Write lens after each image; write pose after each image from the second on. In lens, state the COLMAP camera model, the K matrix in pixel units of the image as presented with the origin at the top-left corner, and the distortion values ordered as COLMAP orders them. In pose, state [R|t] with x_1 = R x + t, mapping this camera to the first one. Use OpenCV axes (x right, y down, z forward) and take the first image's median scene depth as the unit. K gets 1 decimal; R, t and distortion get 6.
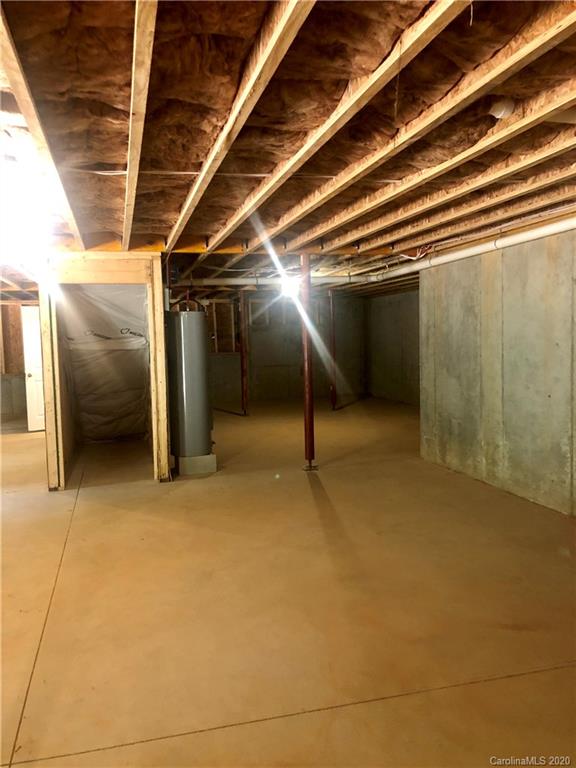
lens RADIAL K [[617.3, 0, 286.9], [0, 617.3, 383.0], [0, 0, 1]] dist [0.048587, -0.047626]
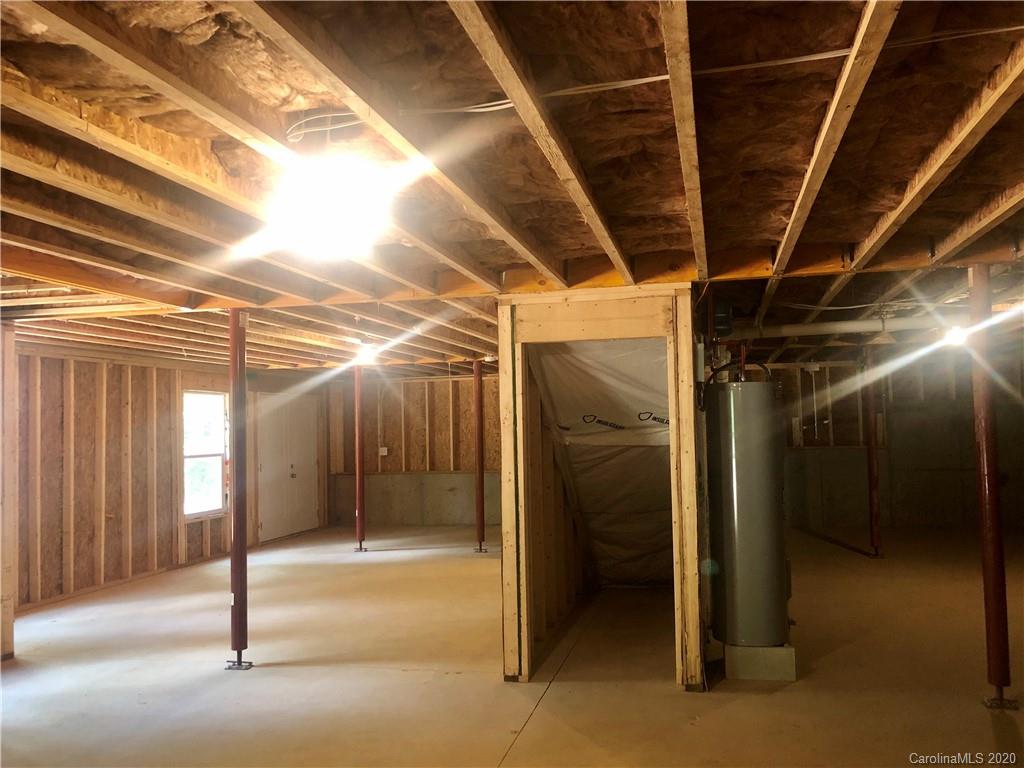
lens RADIAL K [[823.1, 0, 536.0], [0, 823.1, 389.3], [0, 0, 1]] dist [0.048587, -0.047626]
pose [[0.884913, -0.013505, -0.465560, 0.025020], [-0.035996, 0.994607, -0.097272, -0.030495], [0.464363, 0.102836, 0.879654, 0.259122]]
